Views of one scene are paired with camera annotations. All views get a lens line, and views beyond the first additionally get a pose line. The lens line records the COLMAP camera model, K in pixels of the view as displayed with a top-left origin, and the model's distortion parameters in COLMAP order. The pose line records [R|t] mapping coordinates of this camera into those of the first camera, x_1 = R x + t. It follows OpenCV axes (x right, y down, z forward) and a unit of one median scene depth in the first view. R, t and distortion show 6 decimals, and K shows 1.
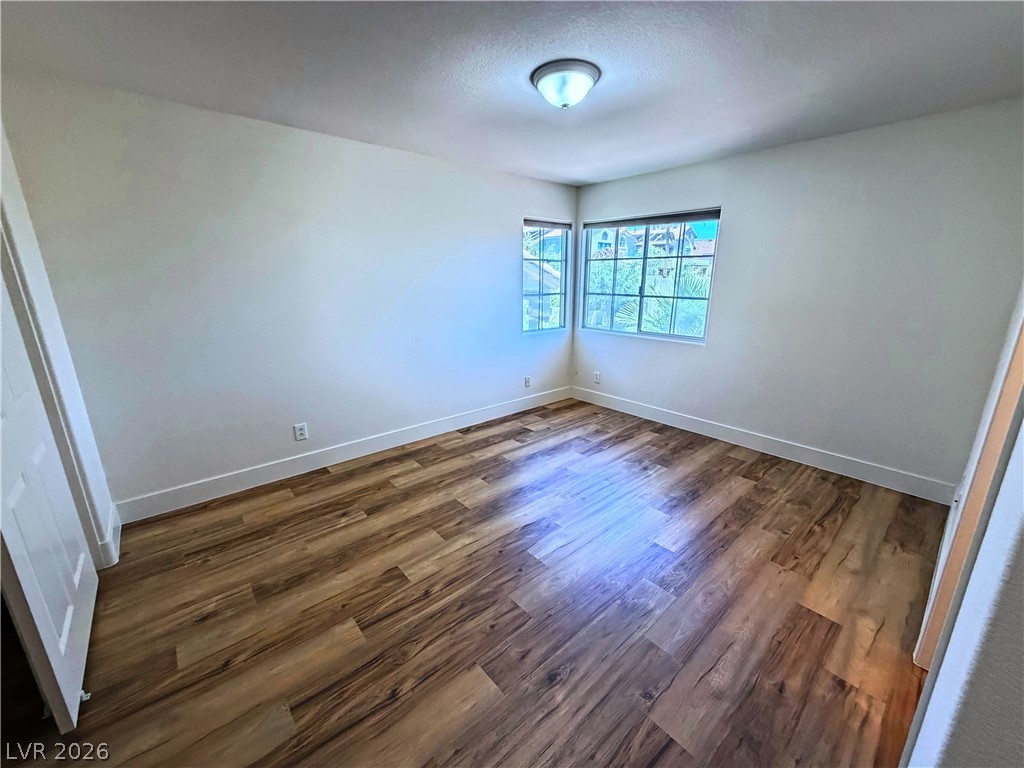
lens RADIAL K [[408.8, 0, 510.0], [0, 408.8, 383.9], [0, 0, 1]] dist [0.000375, 0.000087]
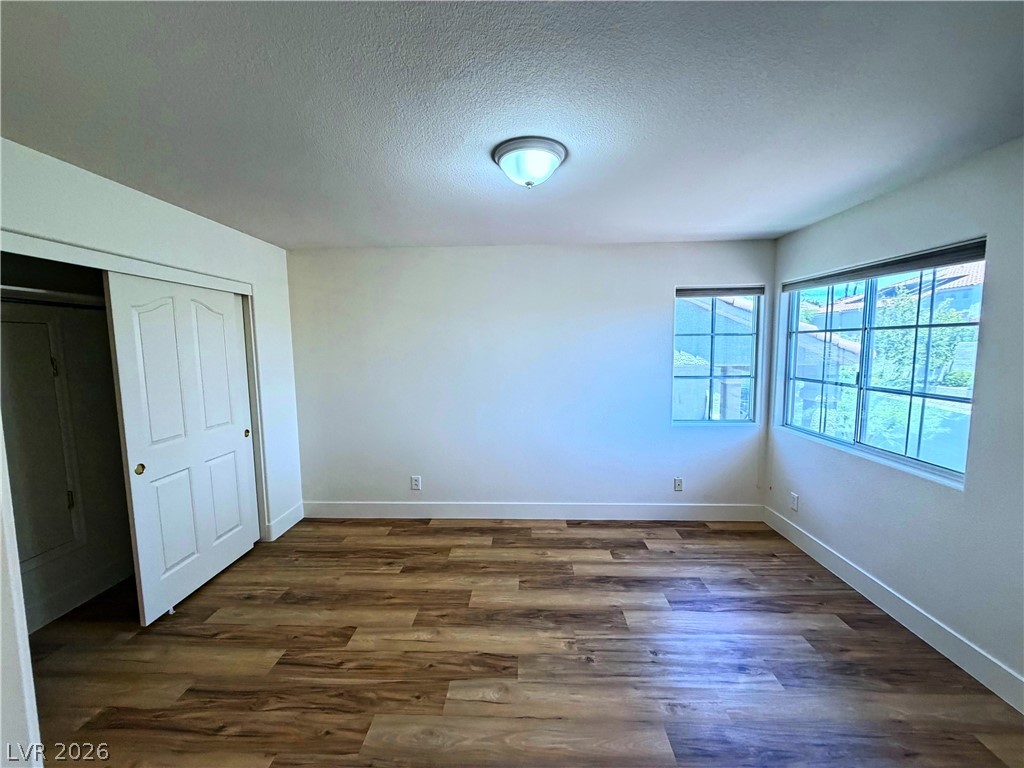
lens RADIAL K [[408.8, 0, 510.0], [0, 408.8, 383.9], [0, 0, 1]] dist [0.000375, 0.000087]
pose [[0.728094, 0.056684, -0.683129, 0.503357], [-0.165110, 0.981736, -0.094516, -0.102066], [0.665295, 0.181608, 0.724156, 0.266018]]
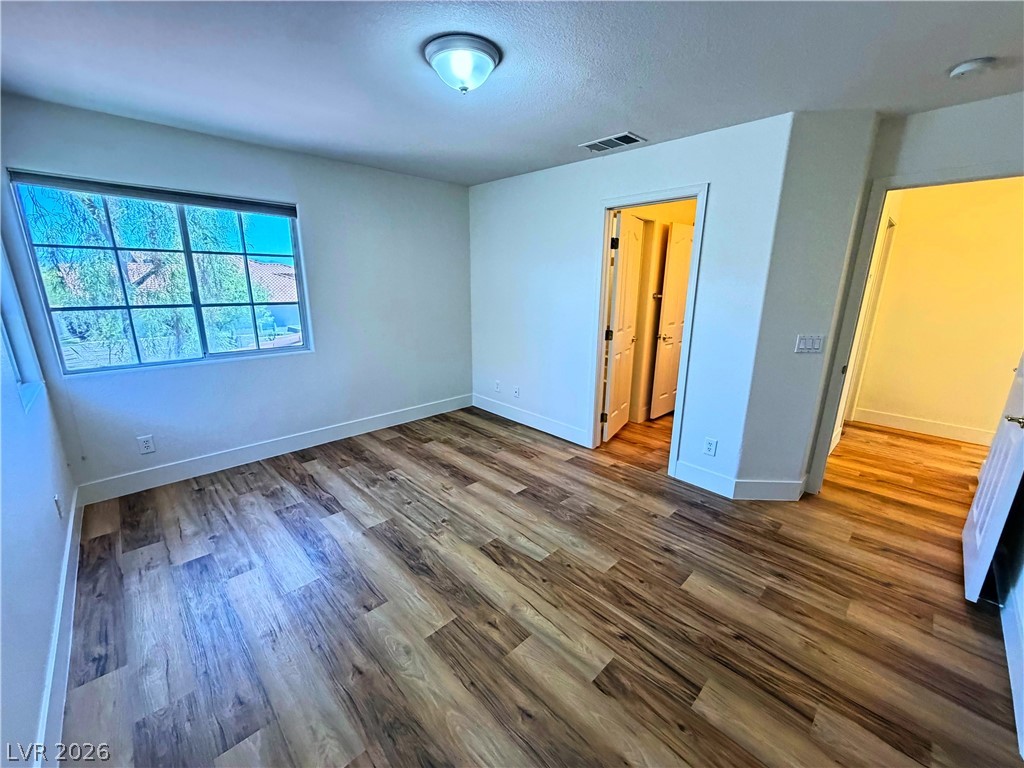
lens RADIAL K [[408.8, 0, 510.0], [0, 408.8, 383.9], [0, 0, 1]] dist [0.000375, 0.000087]
pose [[-0.055219, -0.249548, 0.966787, -0.593702], [0.245662, 0.935105, 0.255401, -0.191930], [-0.967782, 0.251606, 0.009669, 0.709920]]
